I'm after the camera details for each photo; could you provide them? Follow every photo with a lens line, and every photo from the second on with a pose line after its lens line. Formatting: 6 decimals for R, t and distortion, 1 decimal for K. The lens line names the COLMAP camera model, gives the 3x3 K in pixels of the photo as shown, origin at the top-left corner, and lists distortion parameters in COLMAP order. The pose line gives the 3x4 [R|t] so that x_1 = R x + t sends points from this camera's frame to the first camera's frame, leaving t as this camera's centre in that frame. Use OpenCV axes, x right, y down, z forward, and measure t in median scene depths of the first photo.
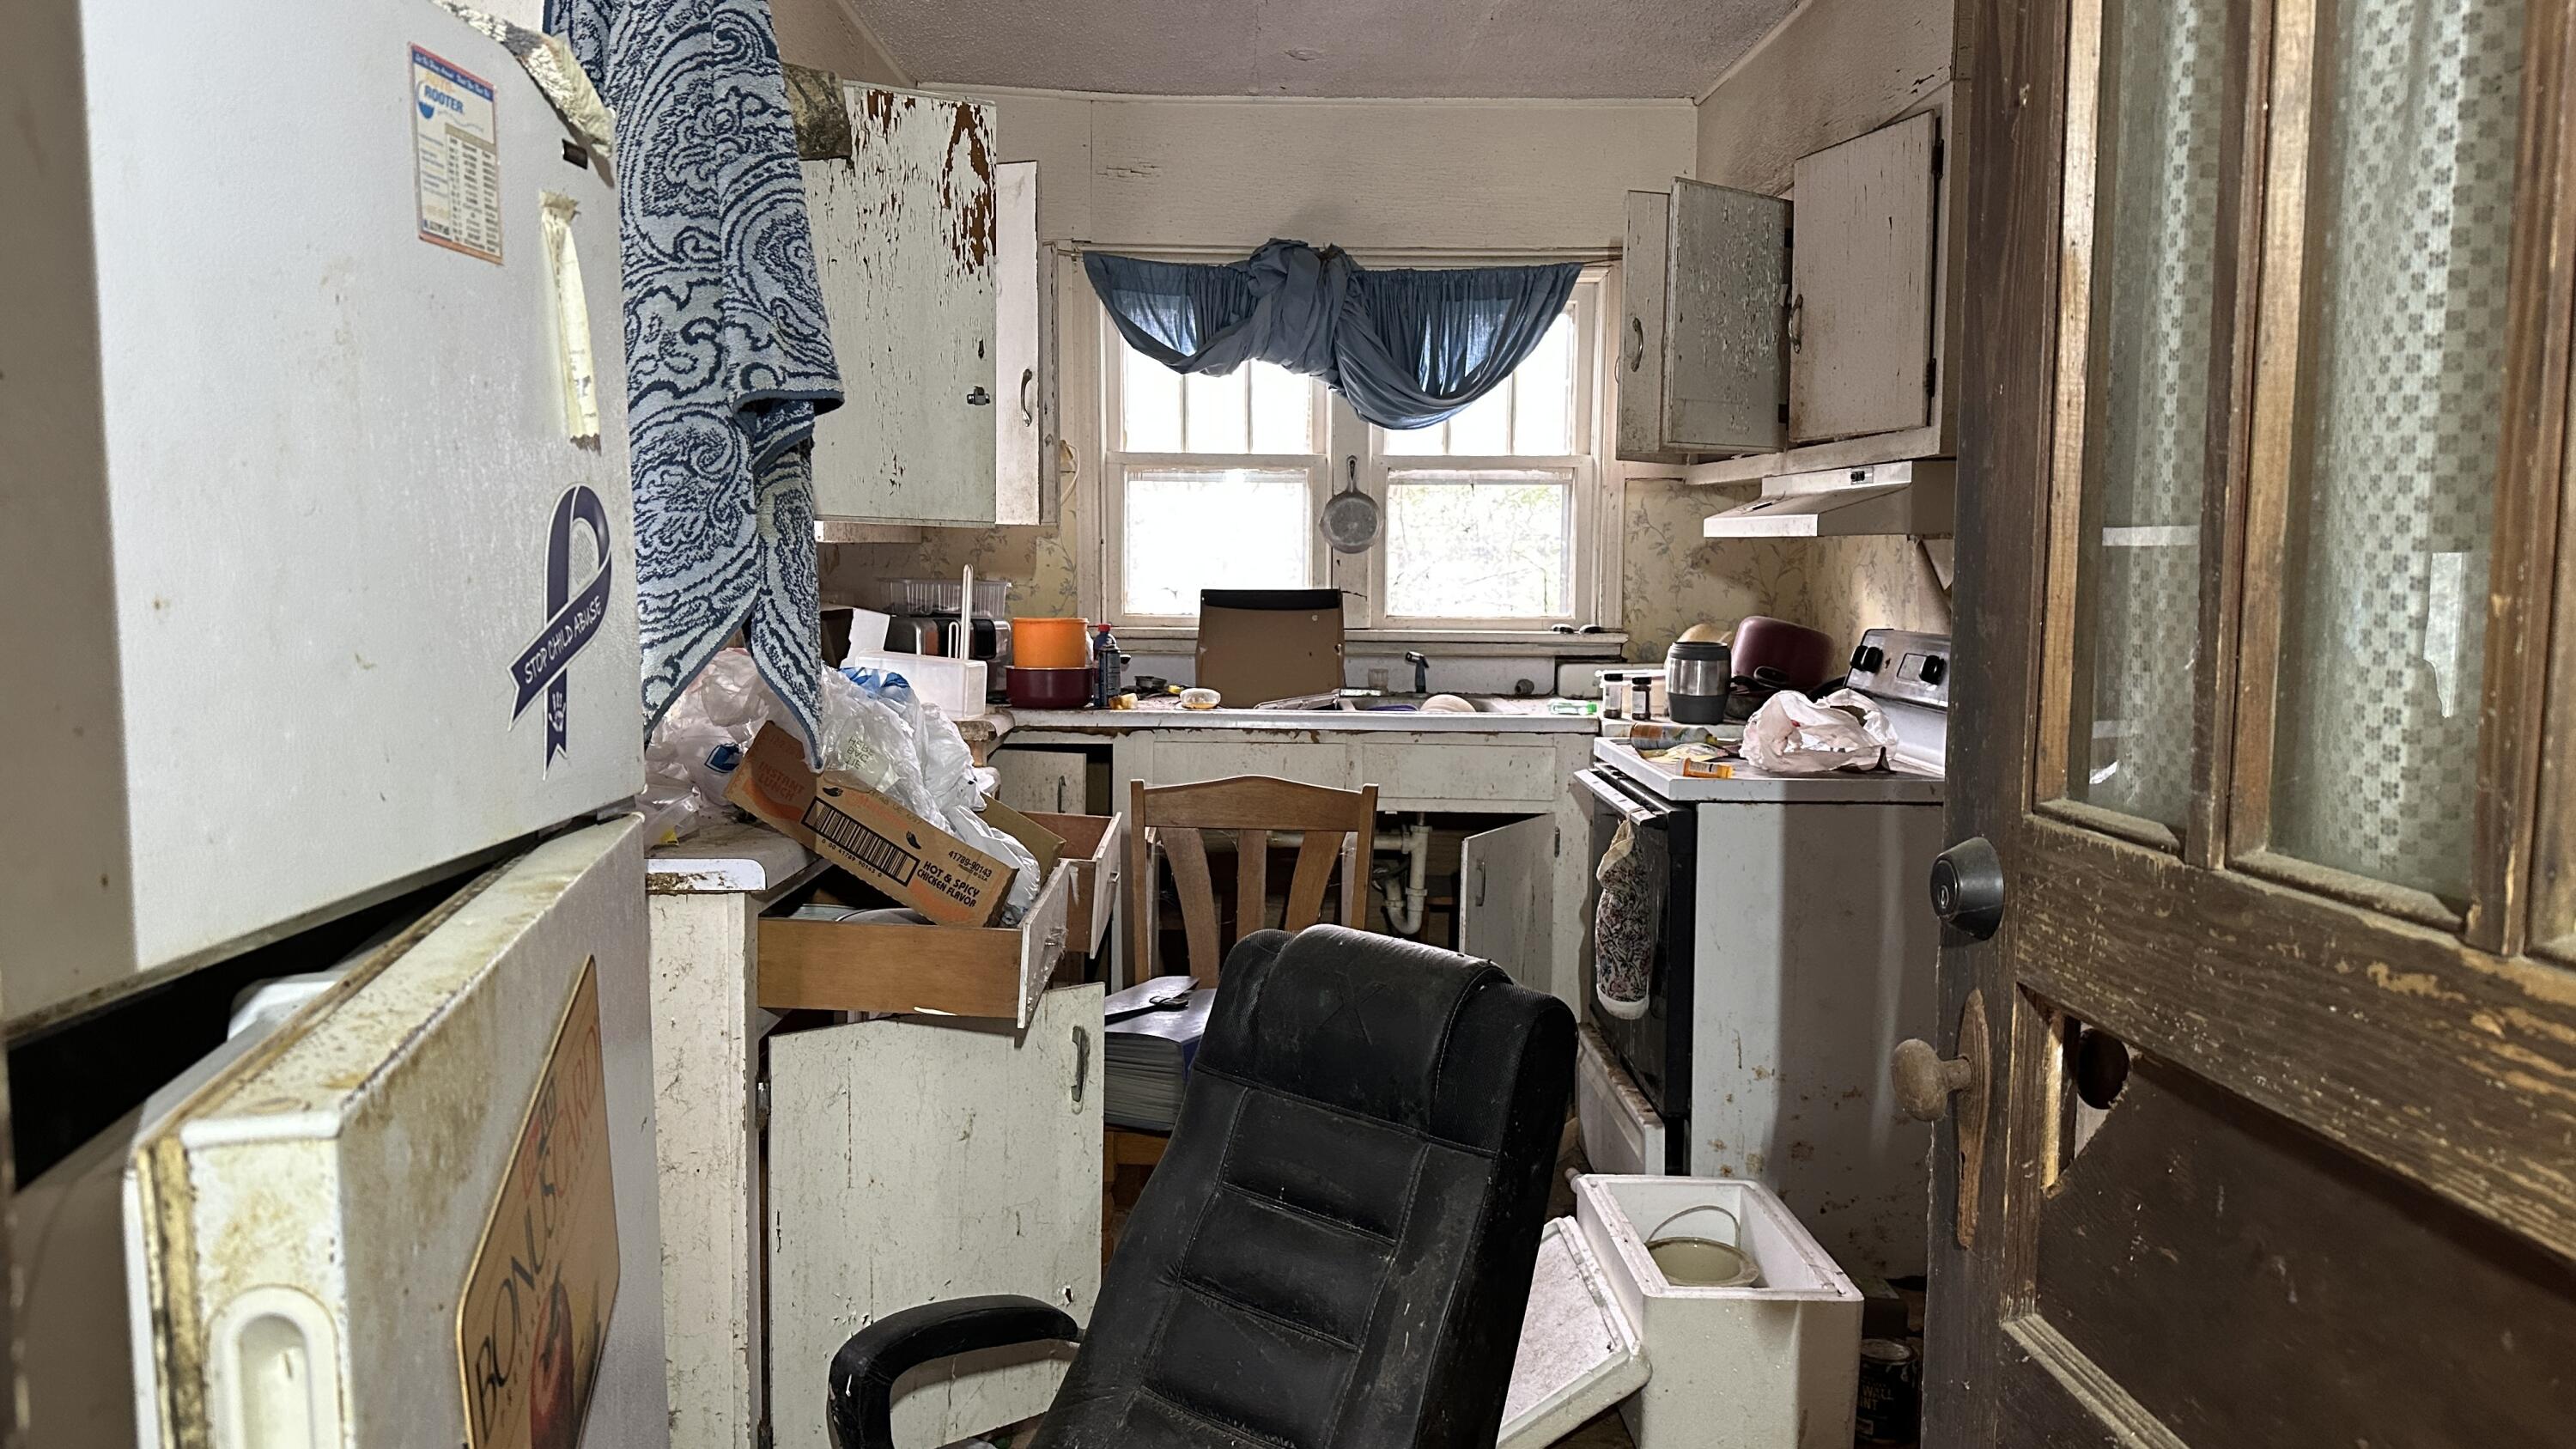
lens RADIAL K [[1878.7, 0, 1278.2], [0, 1878.7, 739.7], [0, 0, 1]] dist [0.070390, -0.081867]
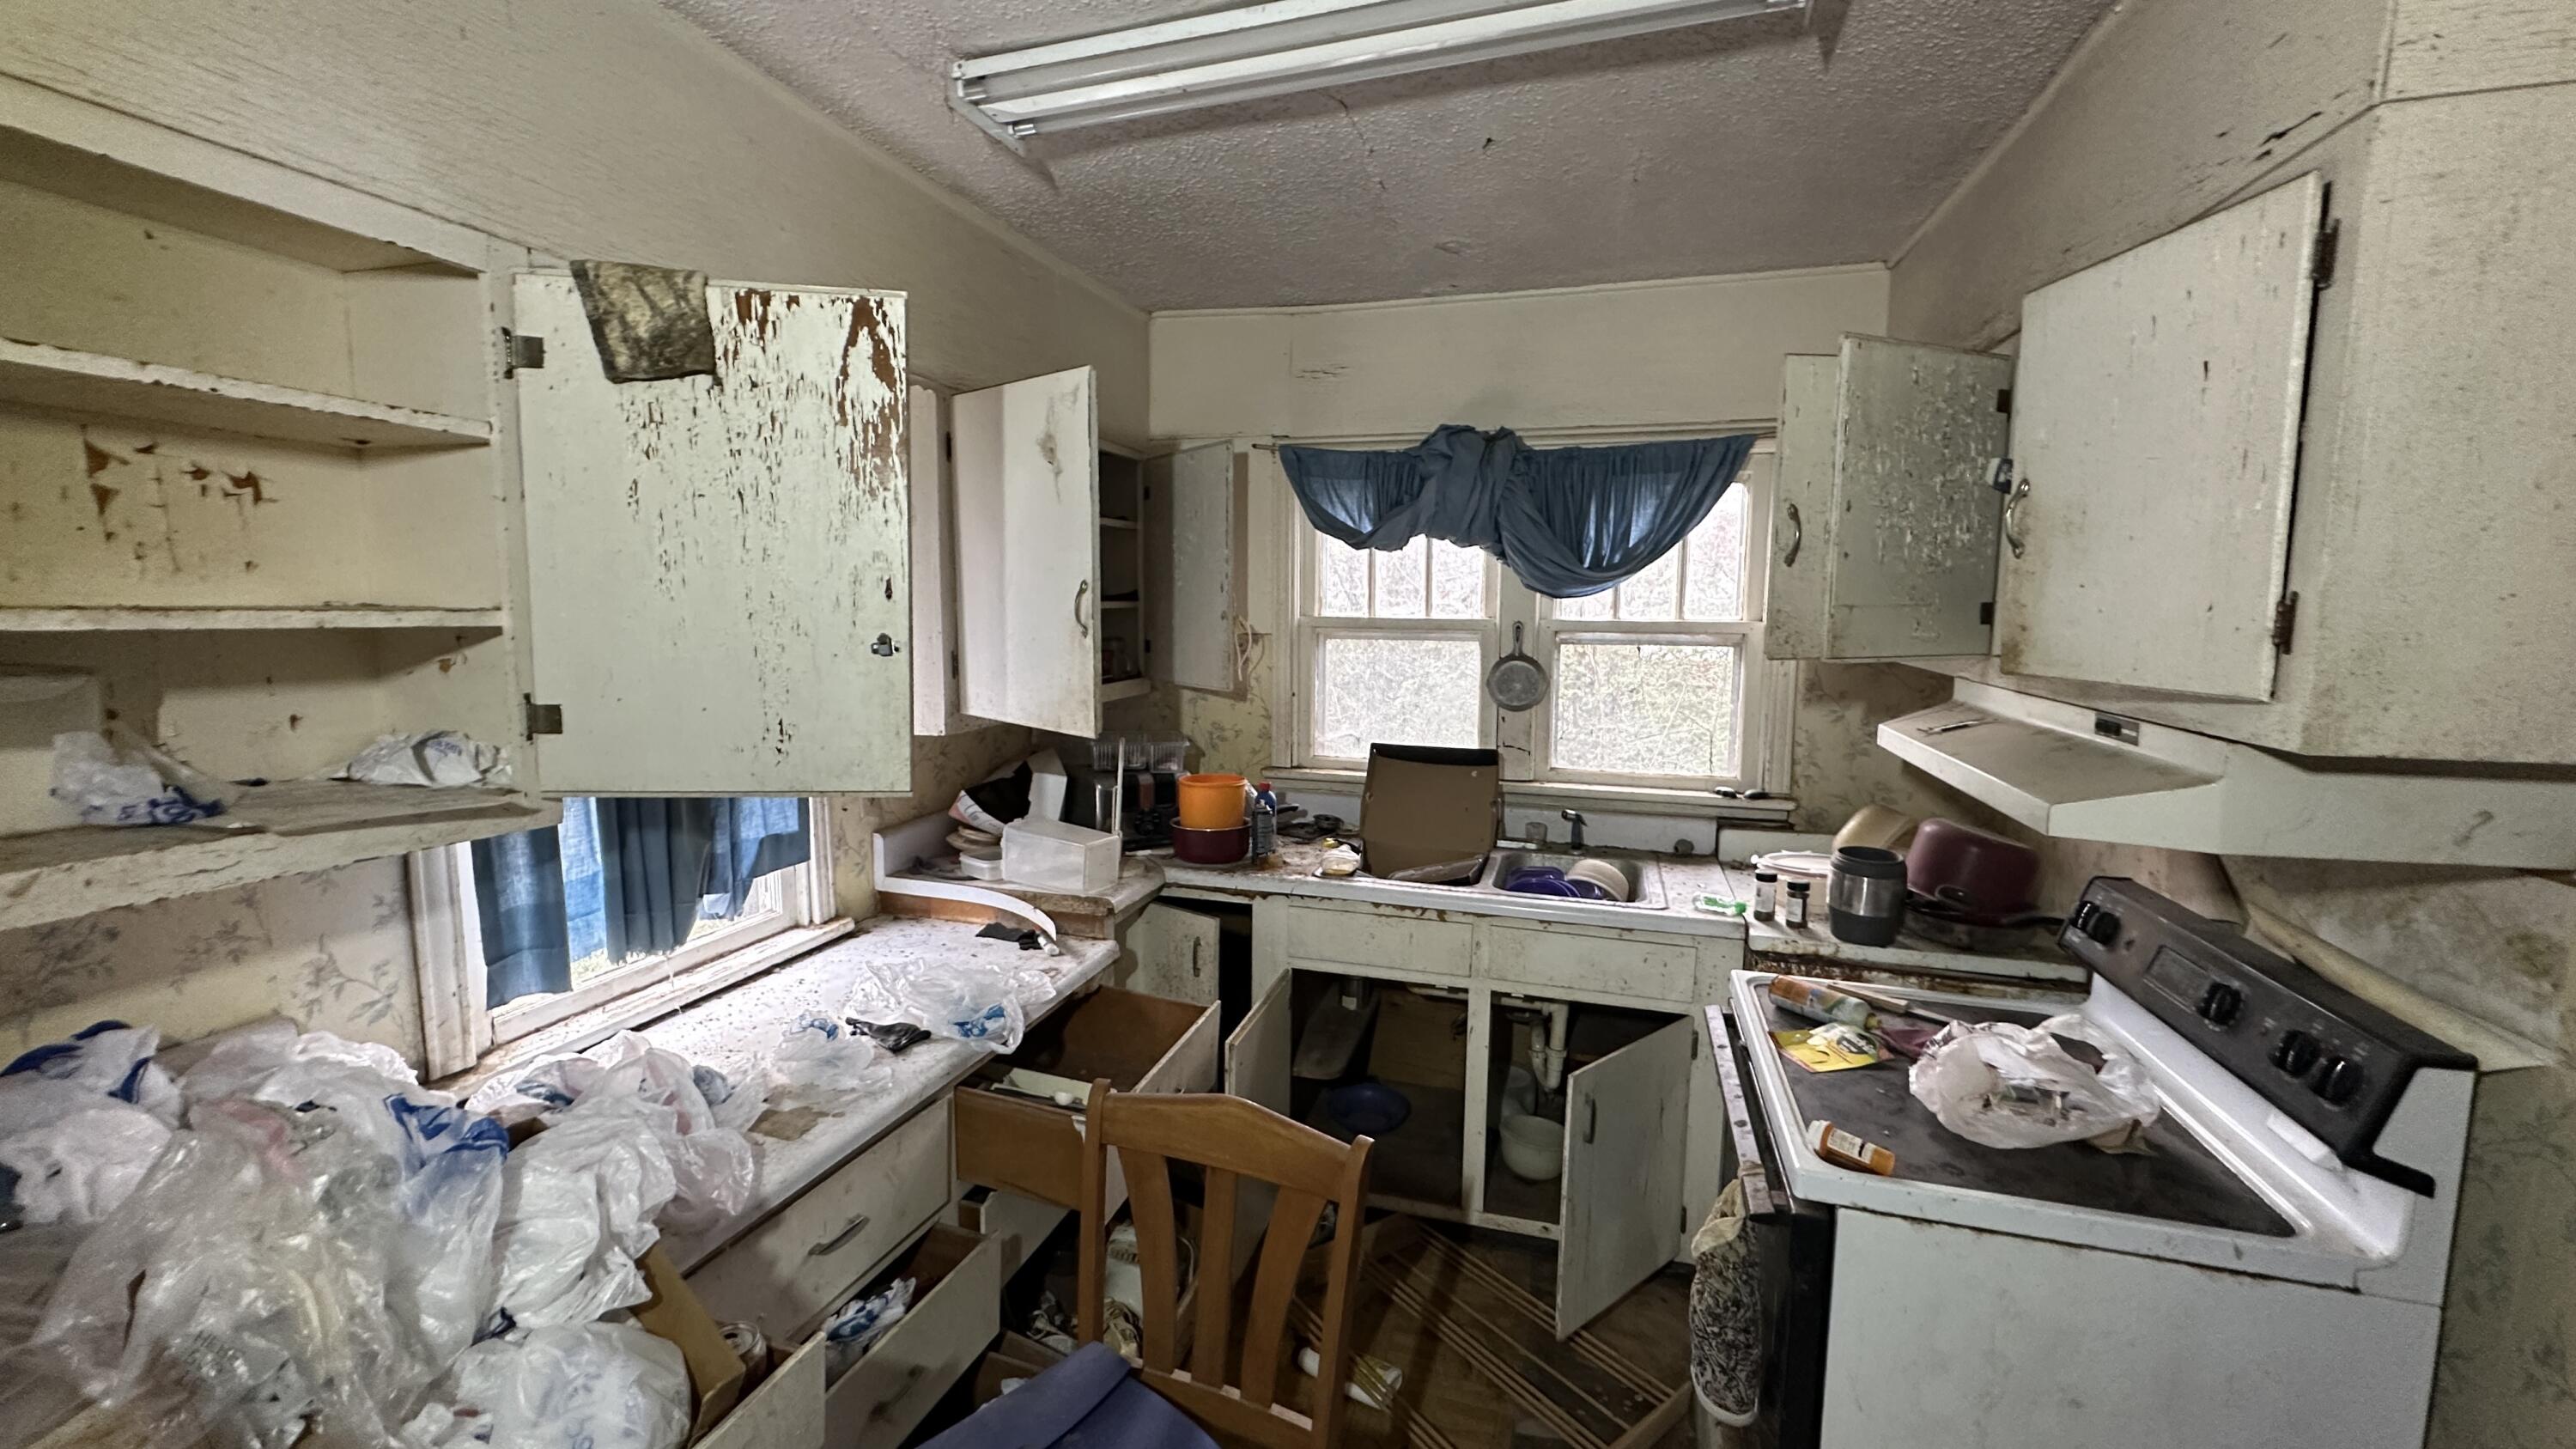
lens RADIAL K [[1028.3, 0, 1287.1], [0, 1028.3, 701.3], [0, 0, 1]] dist [-0.011589, 0.000136]
pose [[0.949470, 0.033640, -0.312049, 0.100355], [-0.031510, 0.999433, 0.011865, -0.110706], [0.312272, -0.001432, 0.949992, 0.410103]]
